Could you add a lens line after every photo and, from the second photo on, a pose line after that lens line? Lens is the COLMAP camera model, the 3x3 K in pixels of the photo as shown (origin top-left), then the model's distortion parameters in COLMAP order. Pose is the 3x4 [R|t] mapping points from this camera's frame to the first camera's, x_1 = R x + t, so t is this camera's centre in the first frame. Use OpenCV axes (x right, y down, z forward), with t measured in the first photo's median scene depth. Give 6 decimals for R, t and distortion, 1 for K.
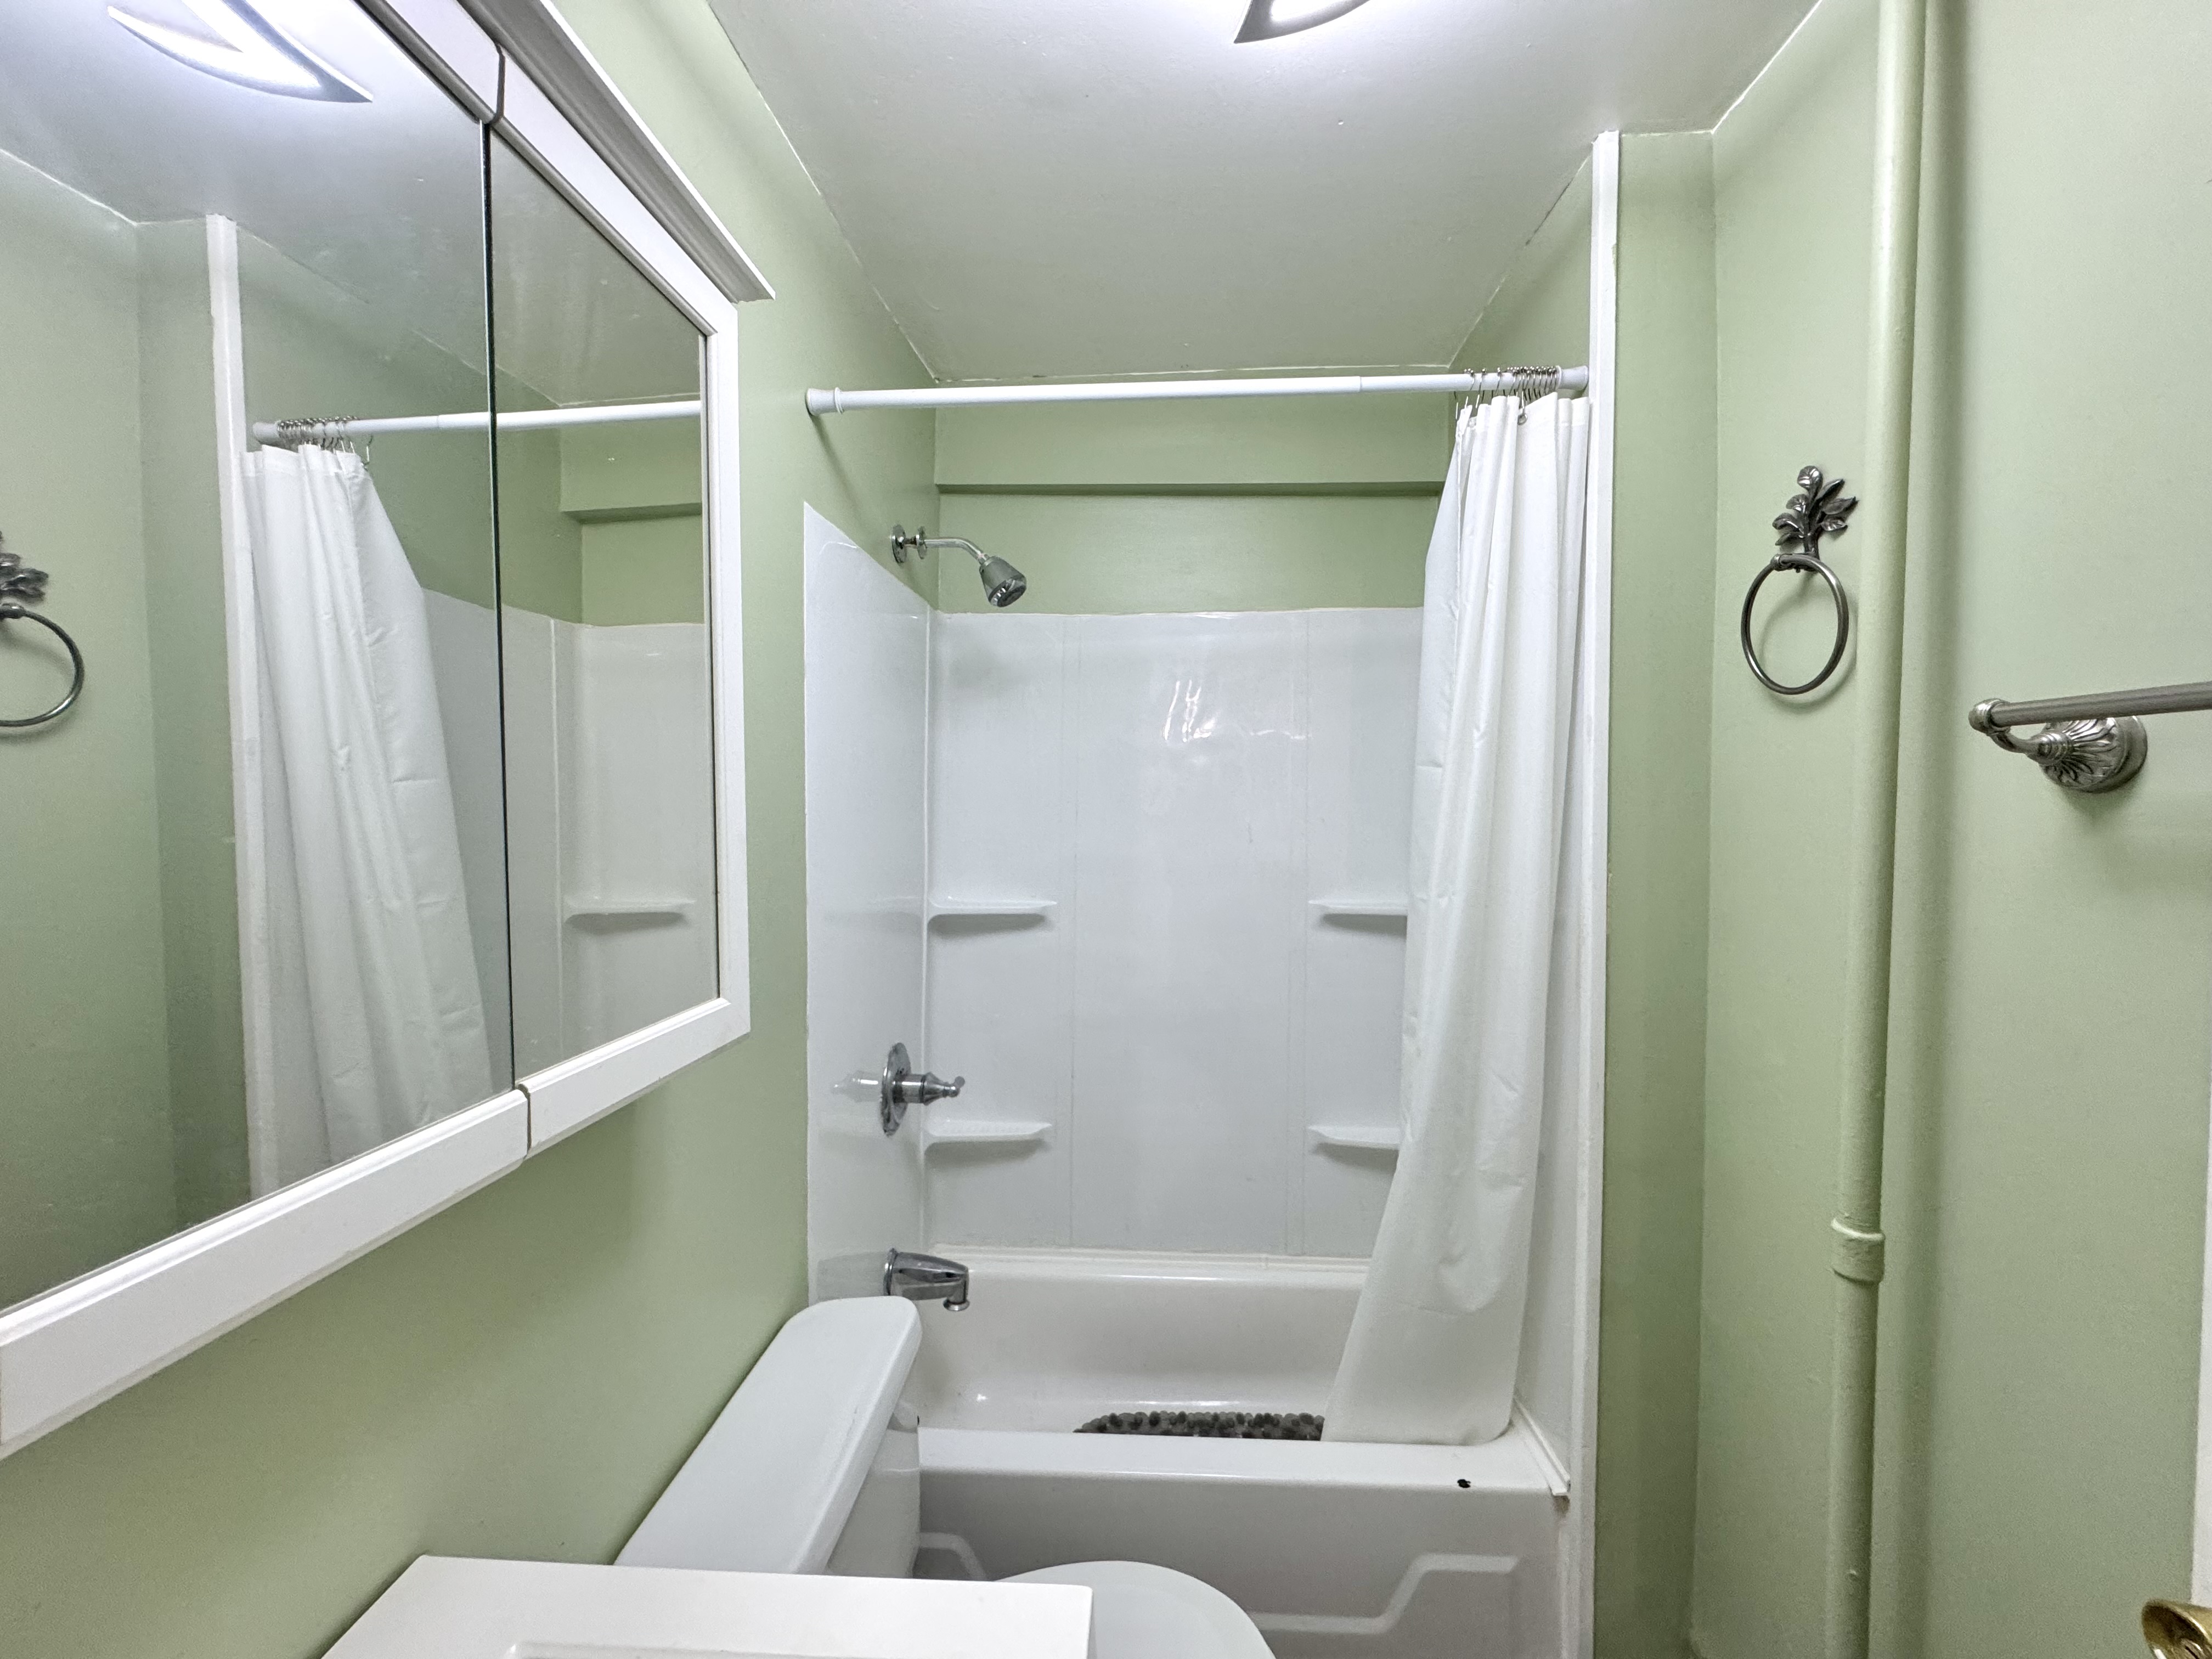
lens RADIAL K [[881.1, 0, 1106.0], [0, 881.1, 829.5], [0, 0, 1]] dist [-0.002847, 0.000583]
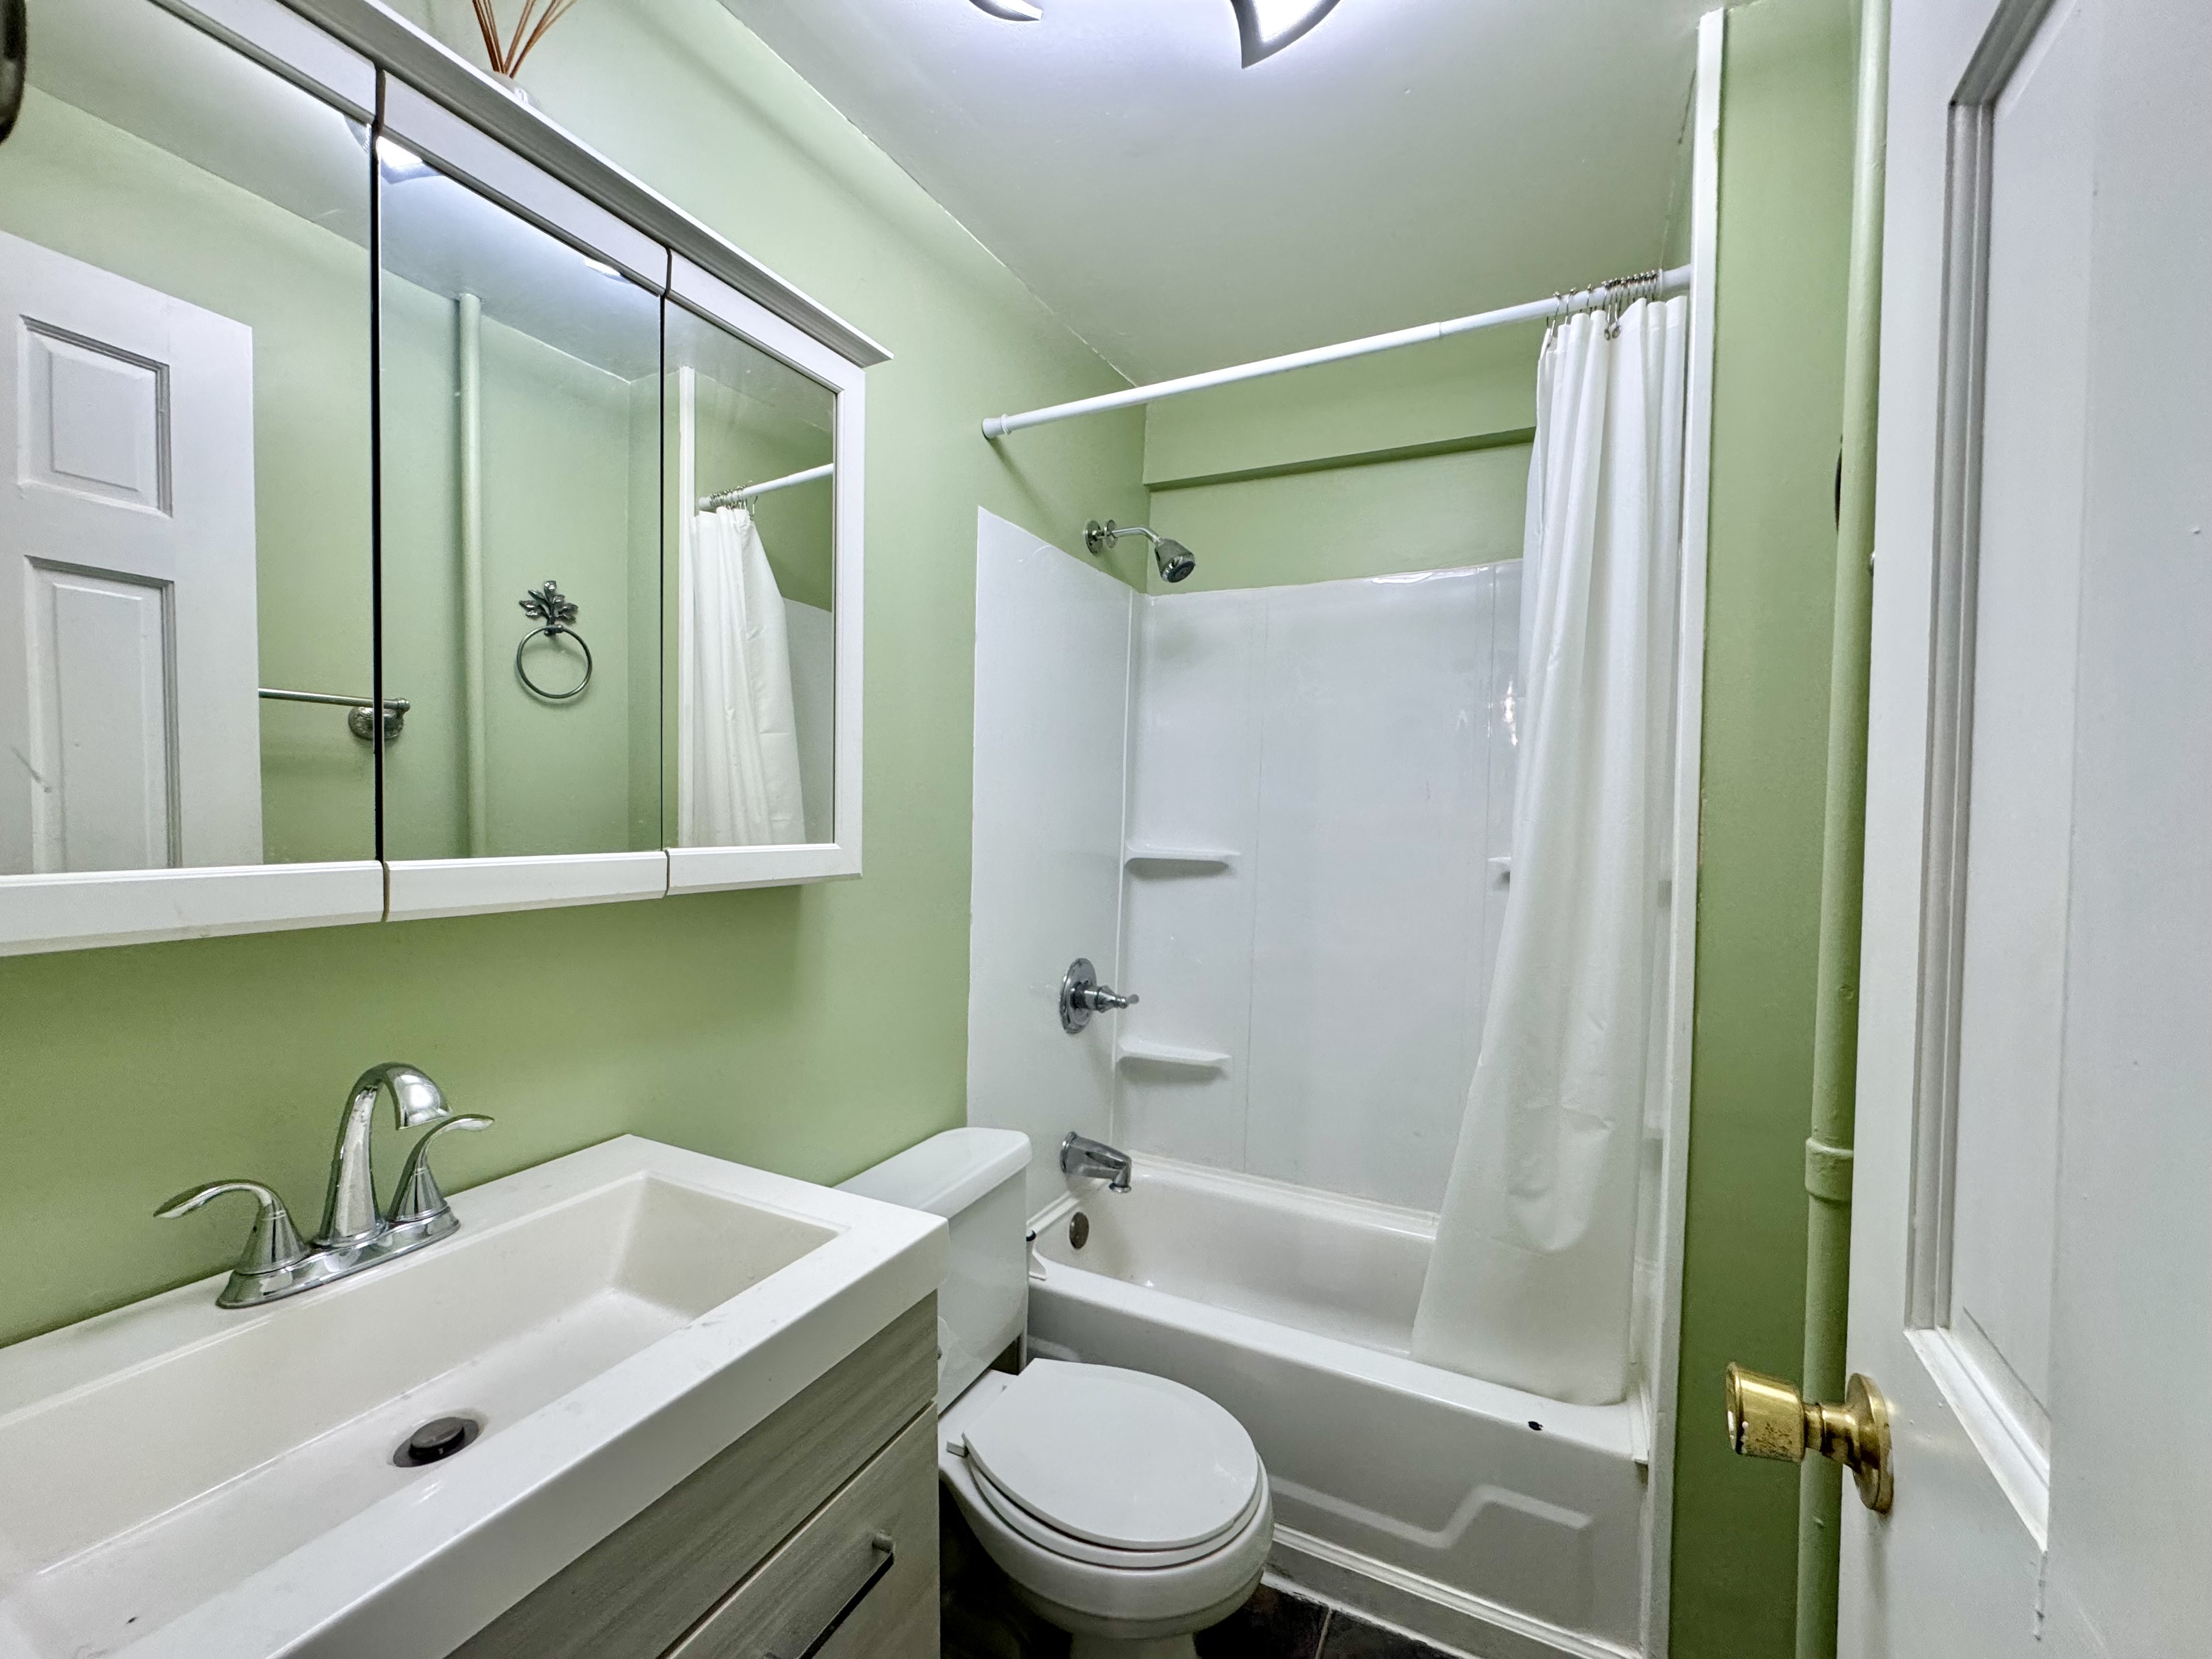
lens RADIAL K [[881.1, 0, 1106.0], [0, 881.1, 829.5], [0, 0, 1]] dist [-0.002847, 0.000583]
pose [[0.917360, 0.024752, -0.397289, 0.331596], [-0.029939, 0.999528, -0.006859, 0.098571], [0.396932, 0.018187, 0.917668, -0.097027]]
